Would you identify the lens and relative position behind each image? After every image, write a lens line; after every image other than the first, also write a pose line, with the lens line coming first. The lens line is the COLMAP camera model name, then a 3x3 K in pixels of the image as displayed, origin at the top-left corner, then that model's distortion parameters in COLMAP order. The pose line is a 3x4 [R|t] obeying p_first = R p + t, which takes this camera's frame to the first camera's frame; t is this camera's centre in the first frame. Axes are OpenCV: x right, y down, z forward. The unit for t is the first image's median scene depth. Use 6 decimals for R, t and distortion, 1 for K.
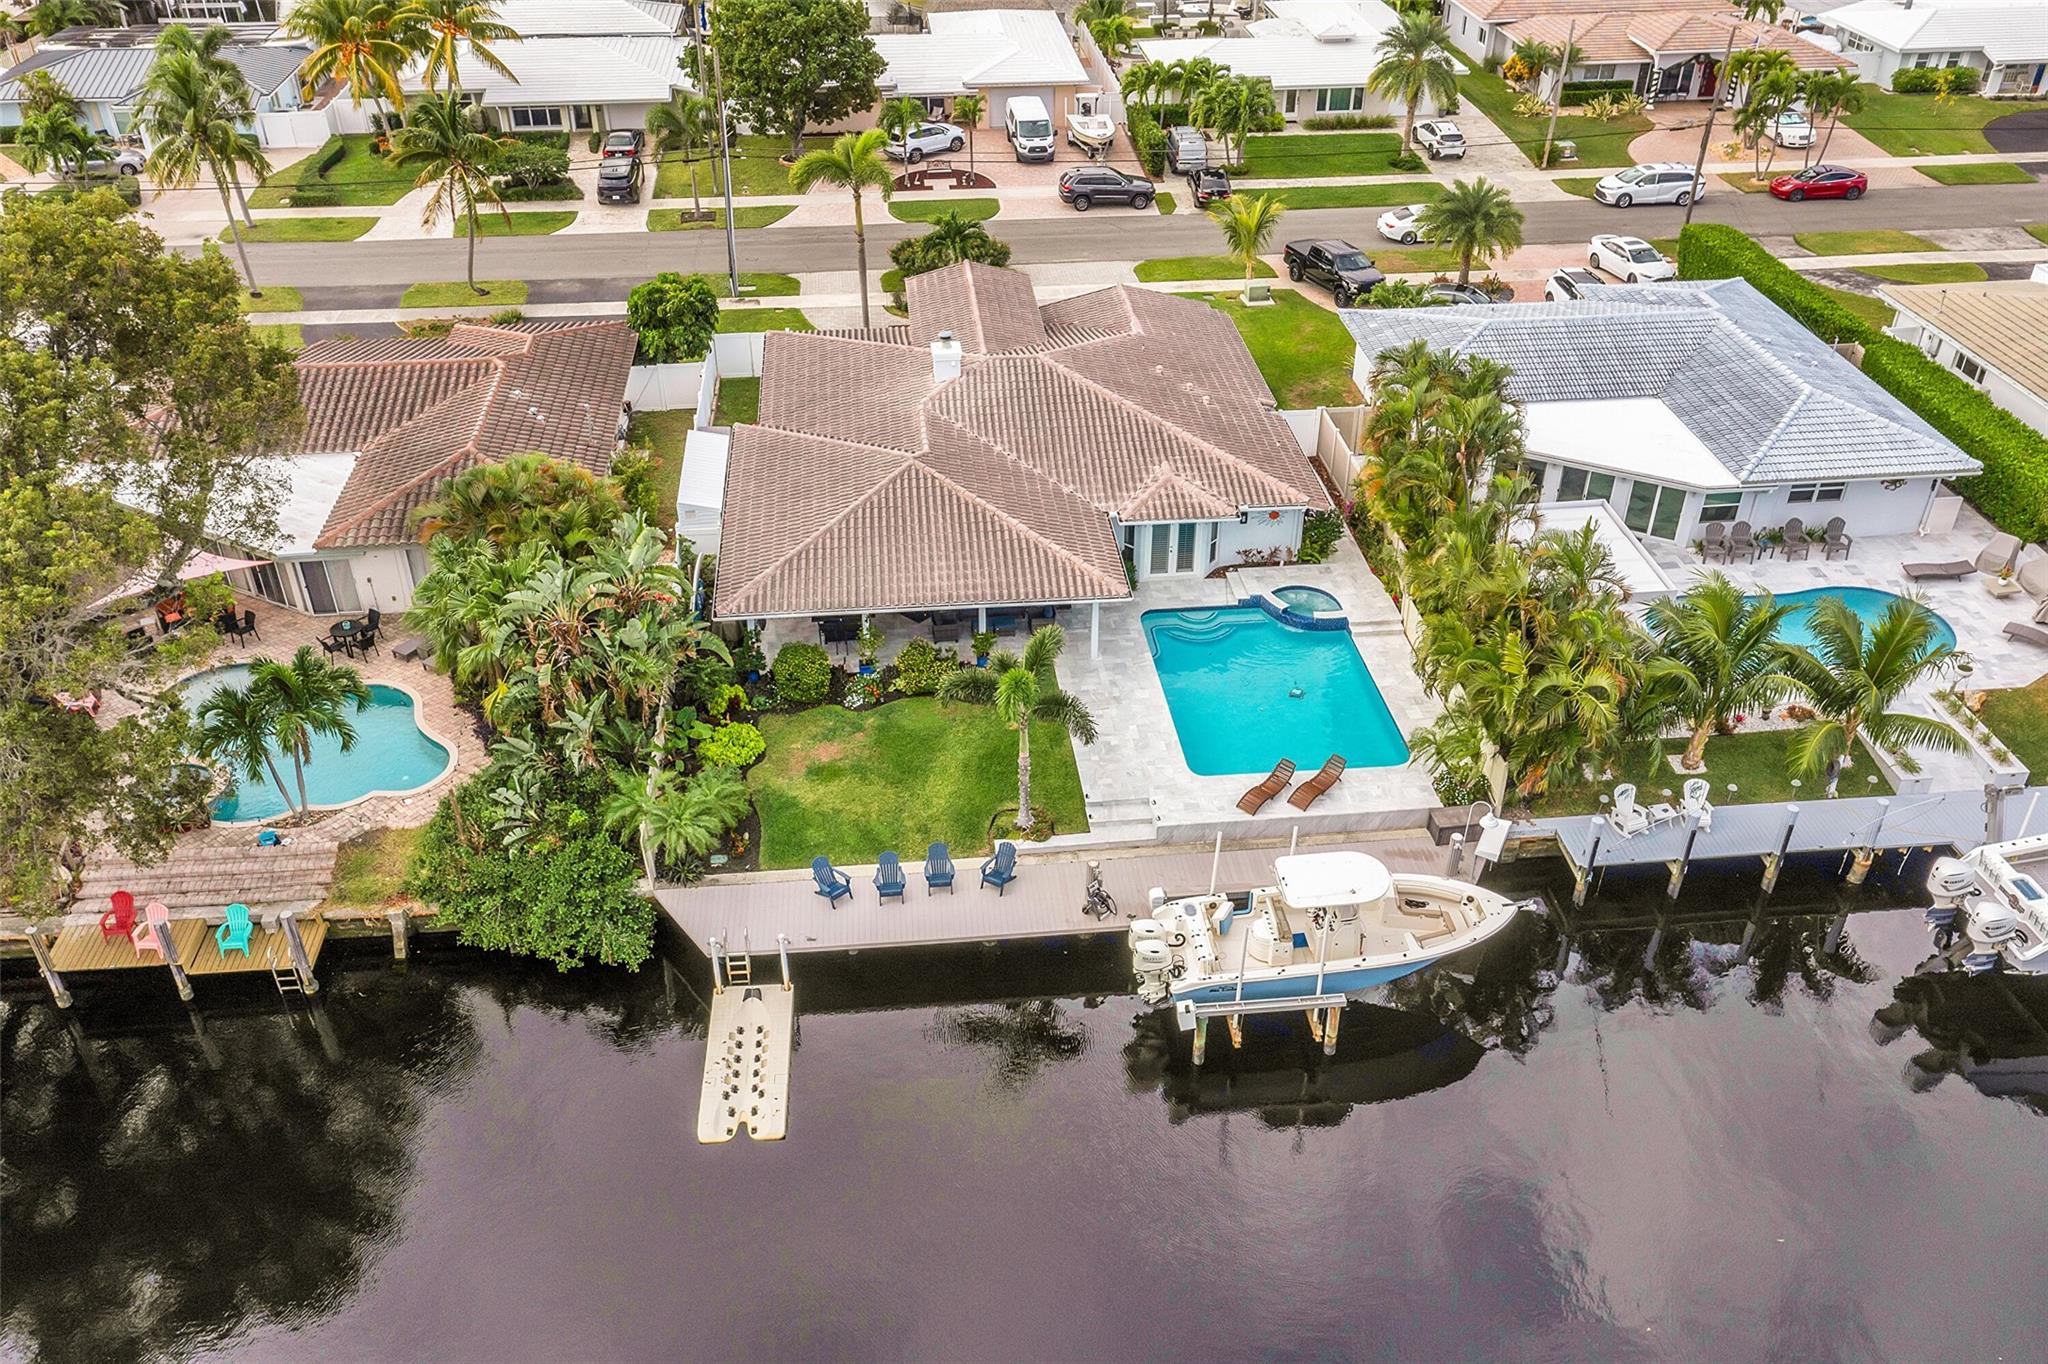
lens RADIAL K [[1668.6, 0, 1039.4], [0, 1668.6, 635.1], [0, 0, 1]] dist [0.025055, 0.005626]
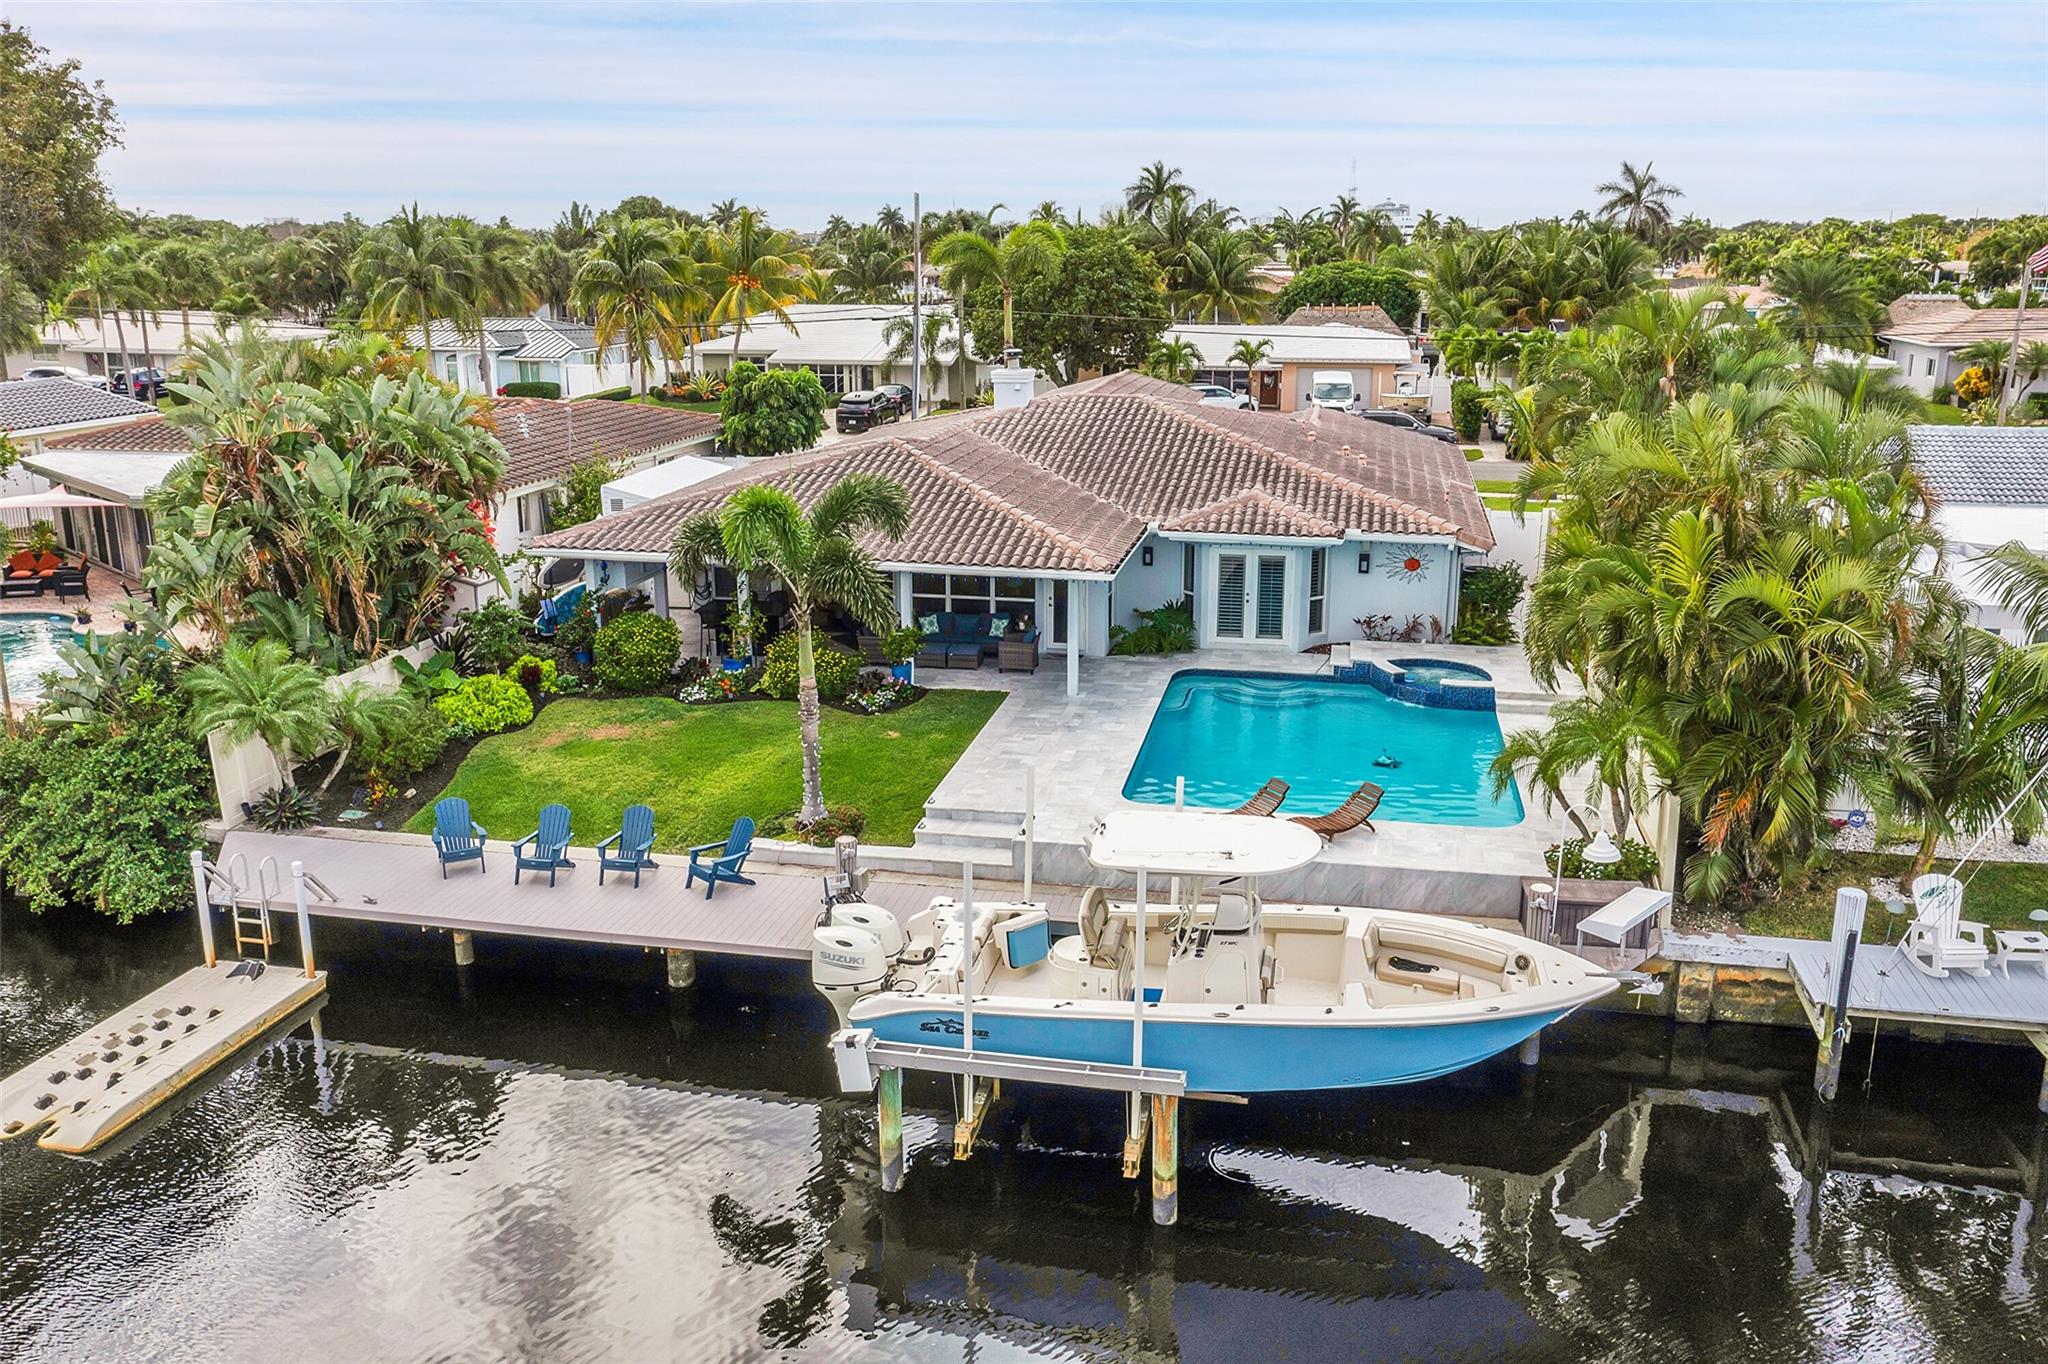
lens RADIAL K [[1641.9, 0, 1024.0], [0, 1641.9, 682.0], [0, 0, 1]] dist [0.015894, 0.000928]
pose [[0.950402, 0.076585, -0.301448, 0.195907], [-0.164523, 0.946301, -0.278292, 0.179362], [0.263948, 0.314085, 0.911966, 0.387245]]
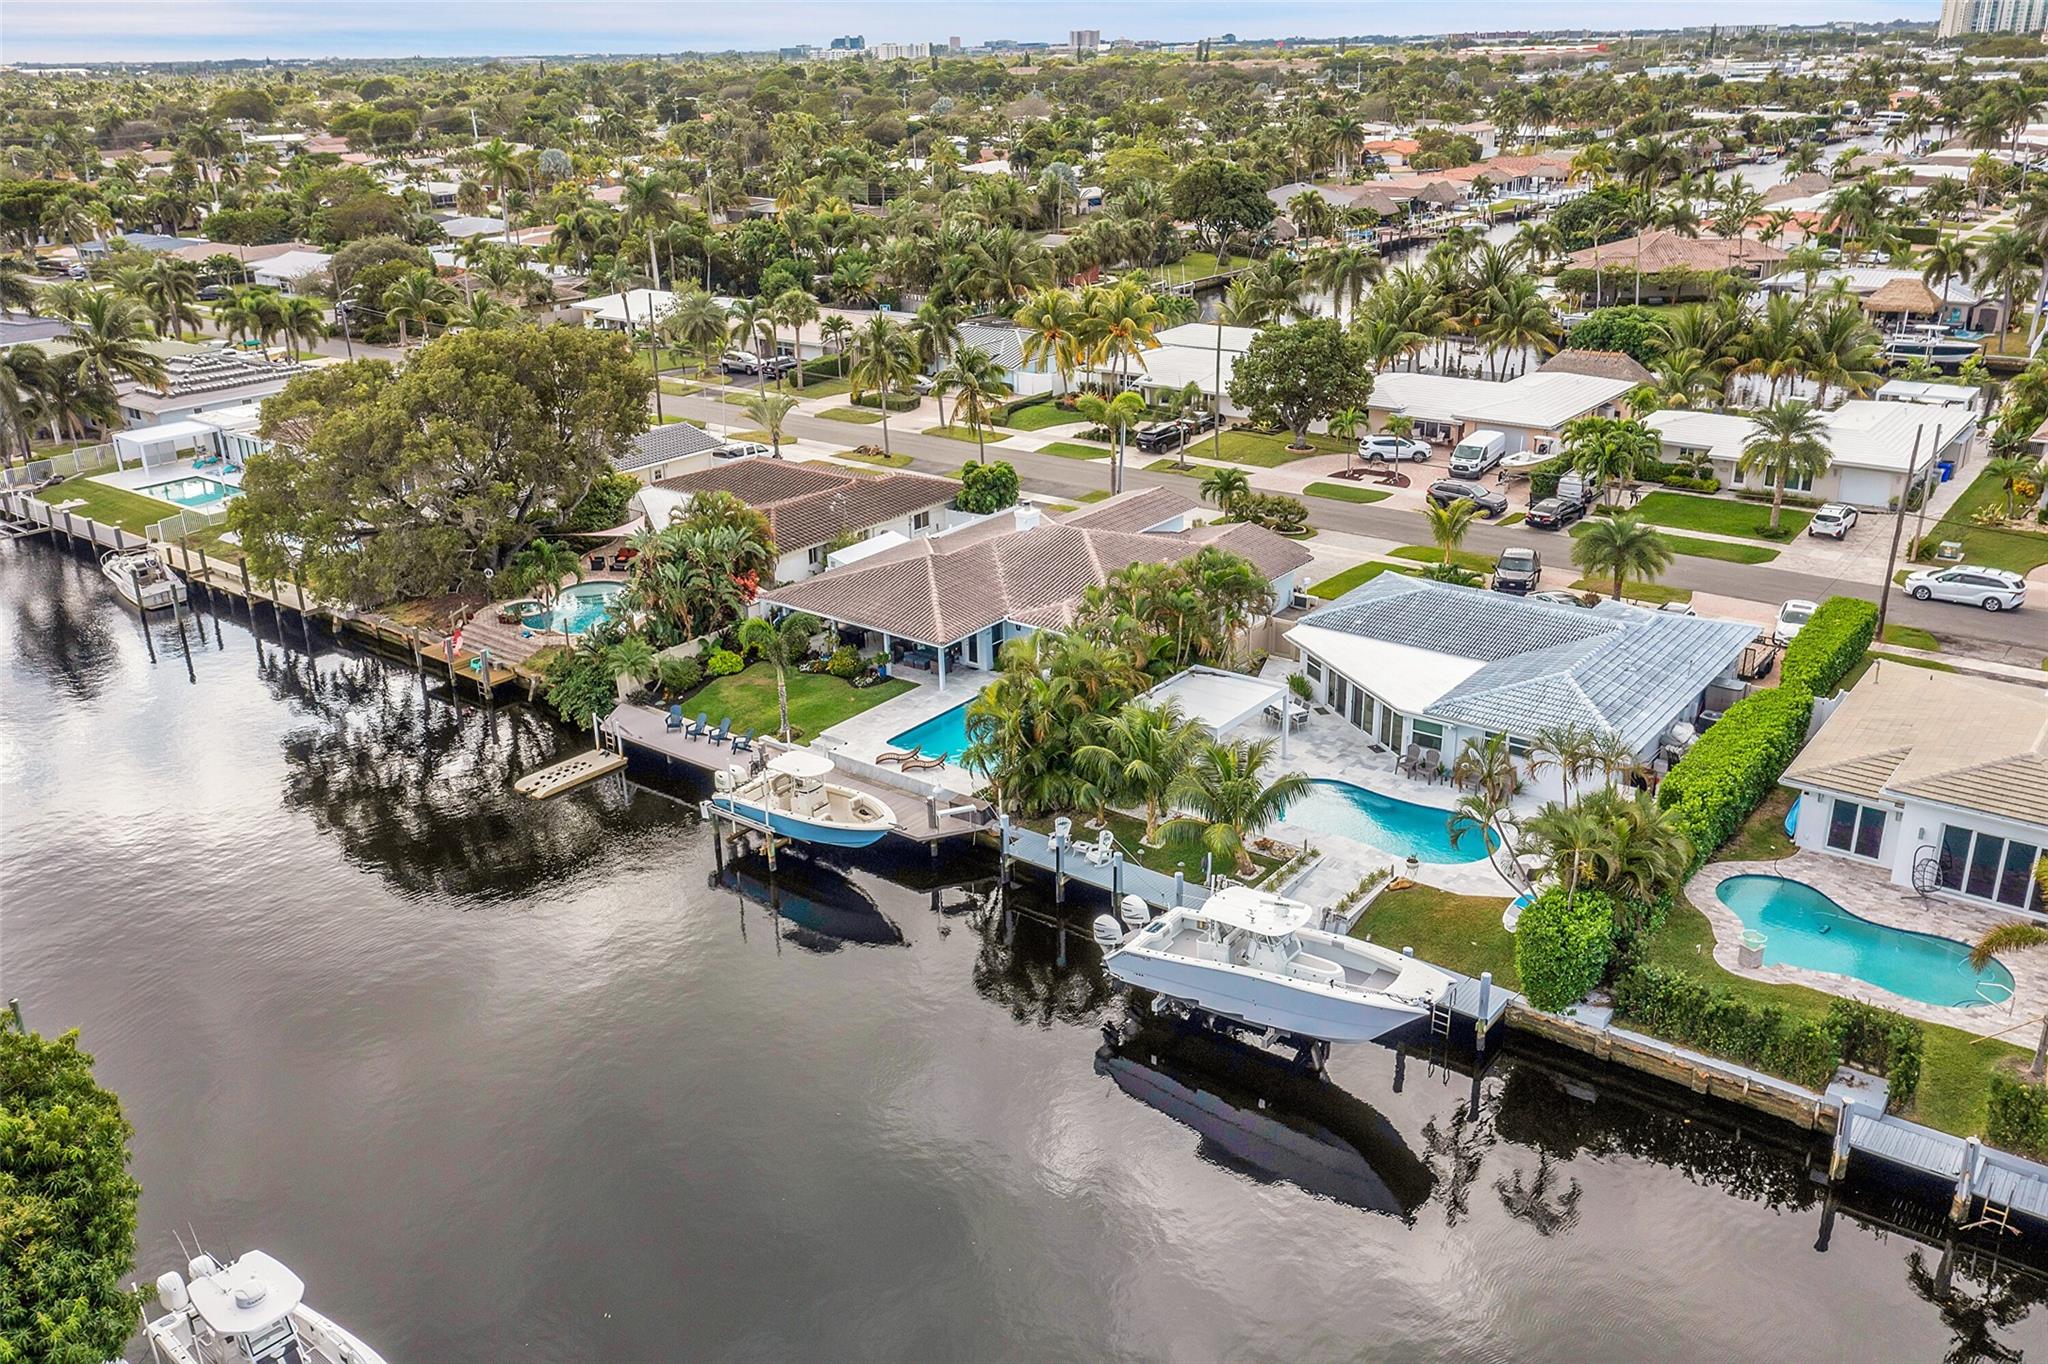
lens RADIAL K [[1650.2, 0, 1044.3], [0, 1650.2, 682.6], [0, 0, 1]] dist [0.040073, 0.001088]
pose [[0.726767, 0.235018, -0.645427, 1.014633], [-0.354694, 0.933079, -0.059633, 0.060371], [0.588220, 0.272268, 0.761490, -0.091549]]
